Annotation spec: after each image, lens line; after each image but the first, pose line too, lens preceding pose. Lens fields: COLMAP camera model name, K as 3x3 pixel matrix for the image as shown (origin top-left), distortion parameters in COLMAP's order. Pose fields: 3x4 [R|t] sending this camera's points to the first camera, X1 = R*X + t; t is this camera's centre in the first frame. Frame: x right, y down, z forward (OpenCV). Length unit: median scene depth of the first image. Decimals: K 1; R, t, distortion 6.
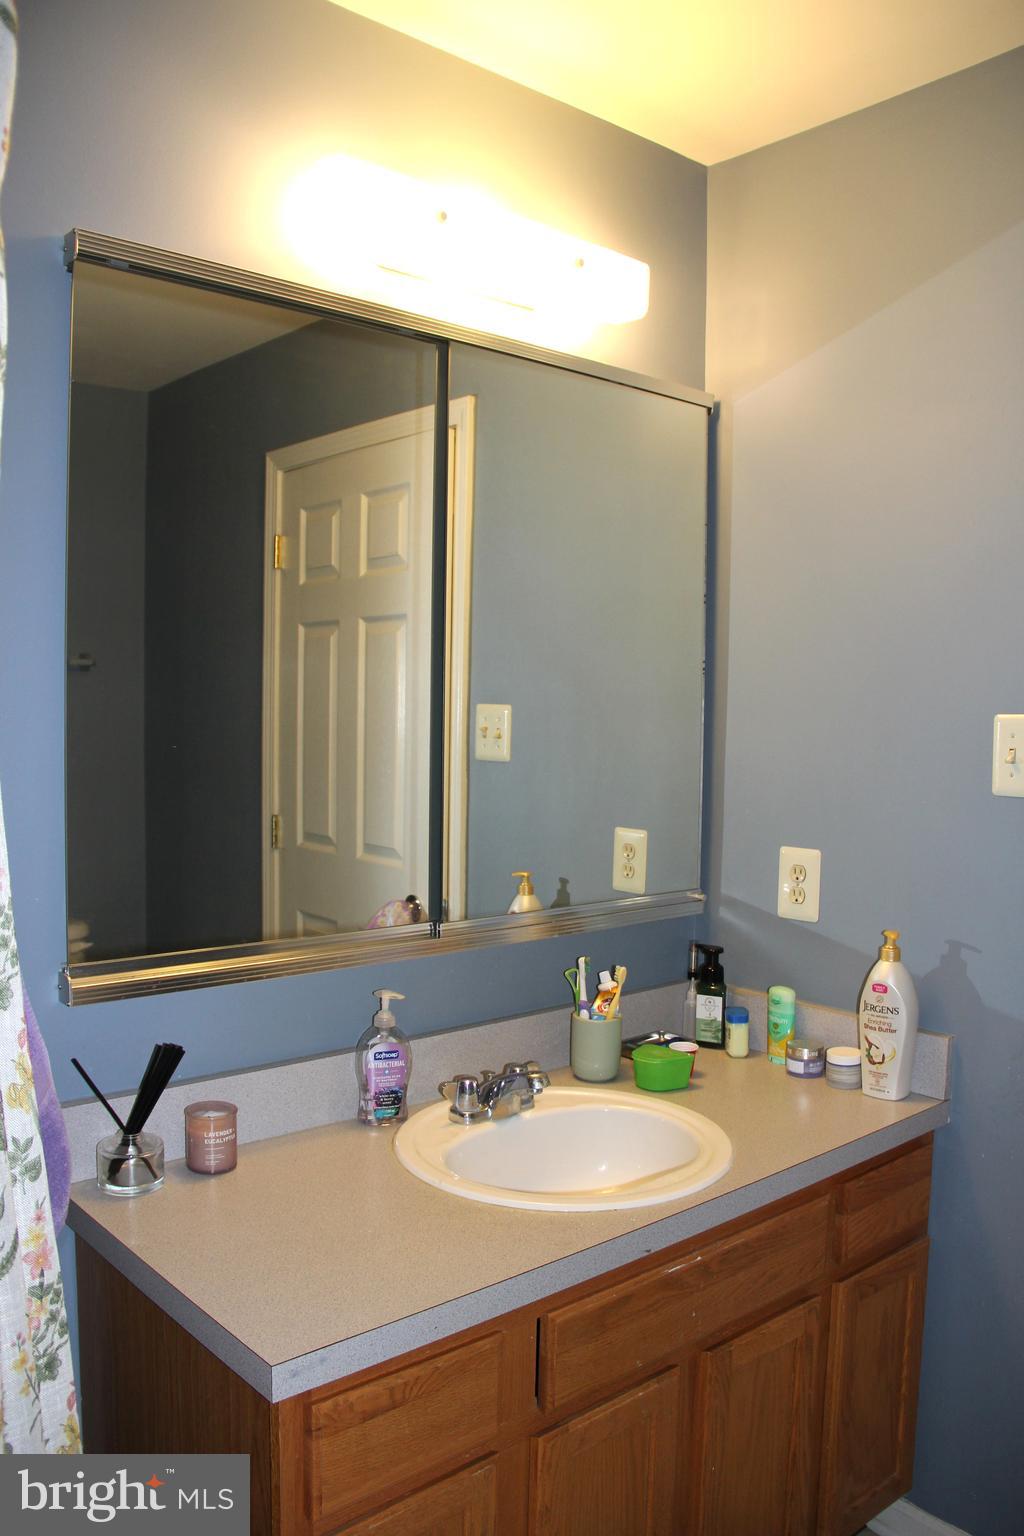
lens RADIAL K [[1217.1, 0, 512.0], [0, 1217.1, 768.0], [0, 0, 1]] dist [-0.112464, 0.001521]
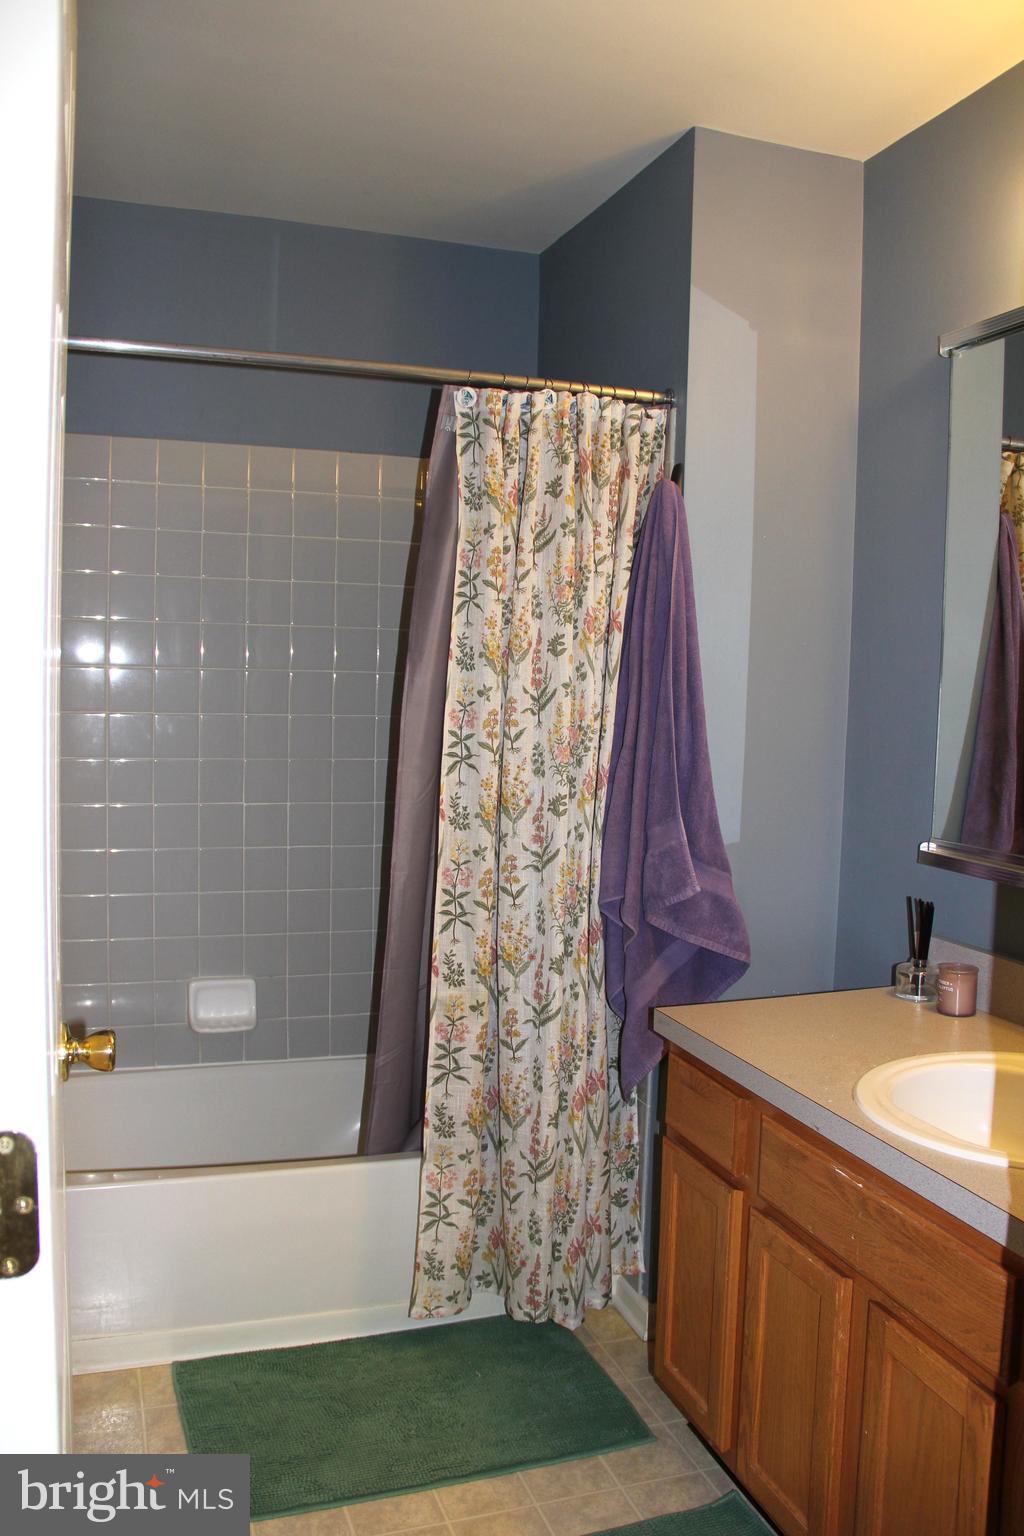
lens RADIAL K [[1217.1, 0, 512.0], [0, 1217.1, 768.0], [0, 0, 1]] dist [-0.112464, 0.001521]
pose [[-0.373520, 0.030193, -0.927131, 1.155948], [-0.090455, 0.993521, 0.068797, 0.015513], [0.923201, 0.109561, -0.368369, 1.024783]]
